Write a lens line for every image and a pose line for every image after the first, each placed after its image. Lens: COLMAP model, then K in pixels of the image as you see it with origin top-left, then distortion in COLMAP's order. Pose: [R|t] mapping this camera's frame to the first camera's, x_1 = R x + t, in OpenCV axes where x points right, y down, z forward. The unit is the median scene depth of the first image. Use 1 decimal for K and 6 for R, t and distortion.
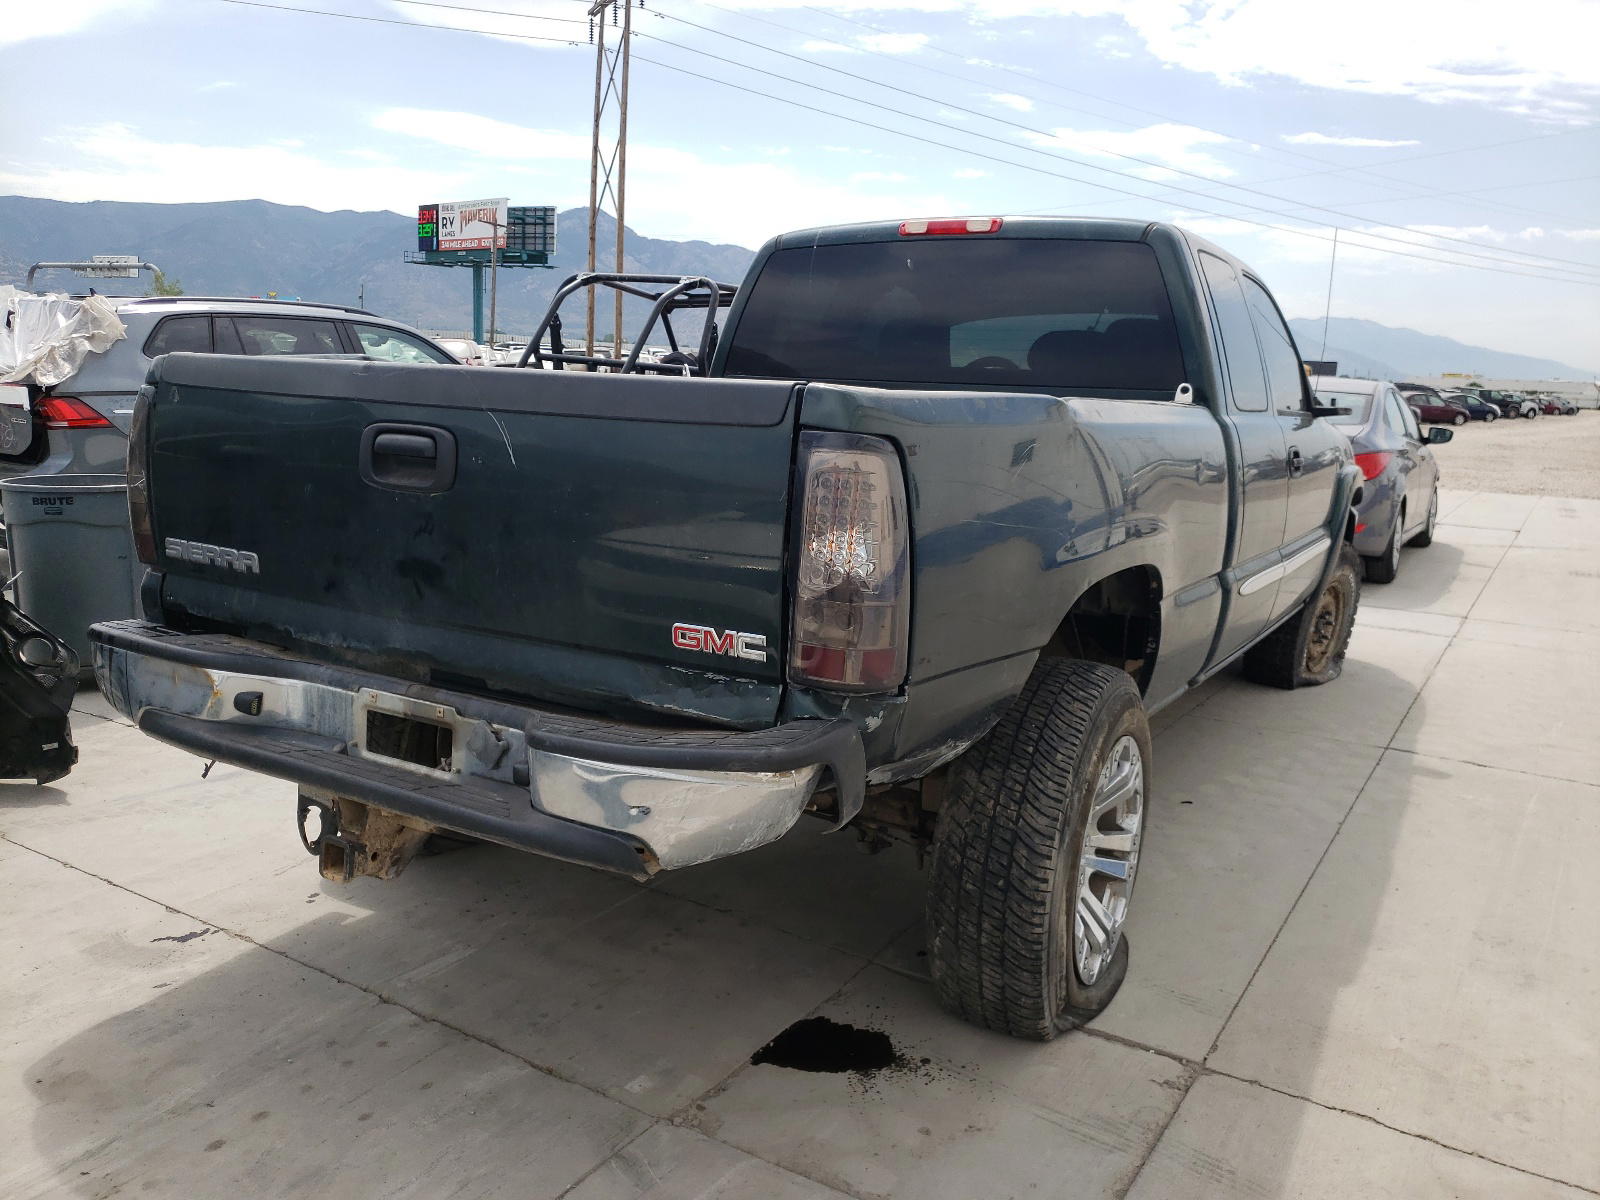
lens RADIAL K [[1234.5, 0, 797.2], [0, 1234.5, 595.5], [0, 0, 1]] dist [-0.001330, -0.007074]
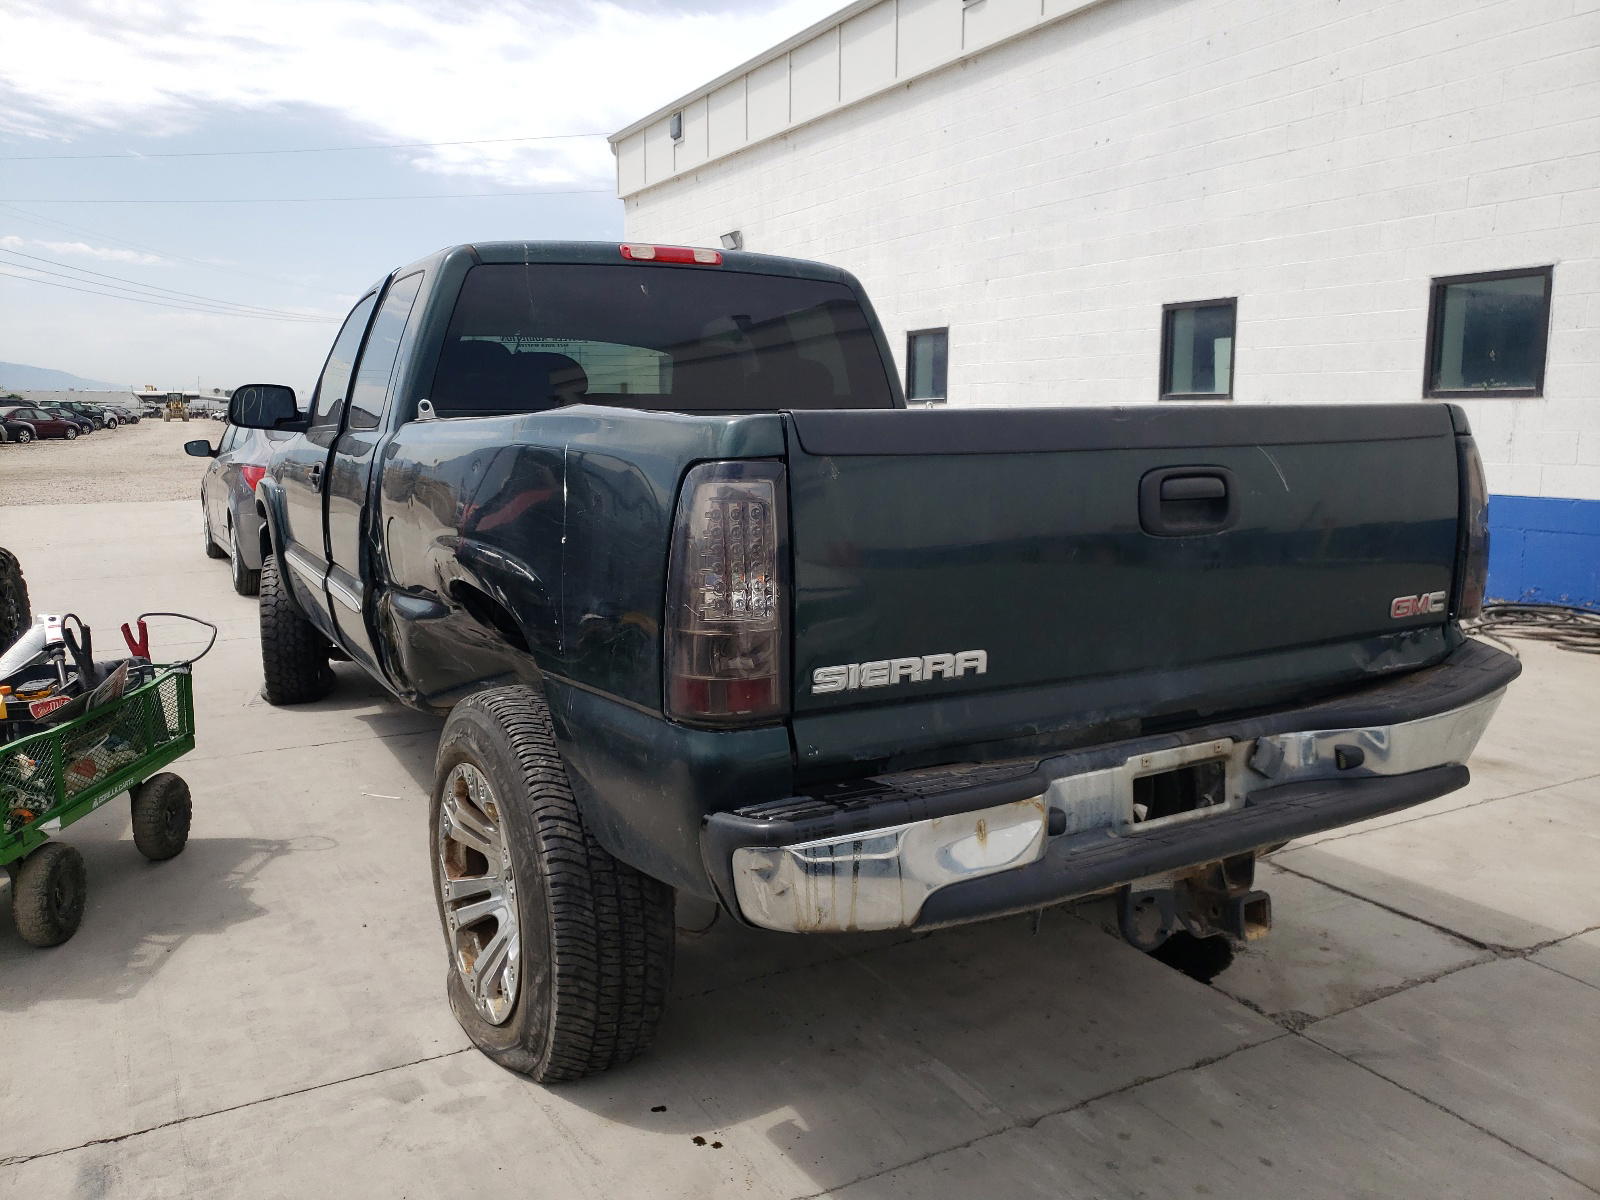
lens RADIAL K [[1234.5, 0, 797.2], [0, 1234.5, 595.5], [0, 0, 1]] dist [-0.001330, -0.007074]
pose [[0.497126, -0.169435, 0.850974, -1.186209], [0.176826, 0.979950, 0.091816, -0.165011], [-0.849469, 0.104830, 0.517119, 0.691016]]
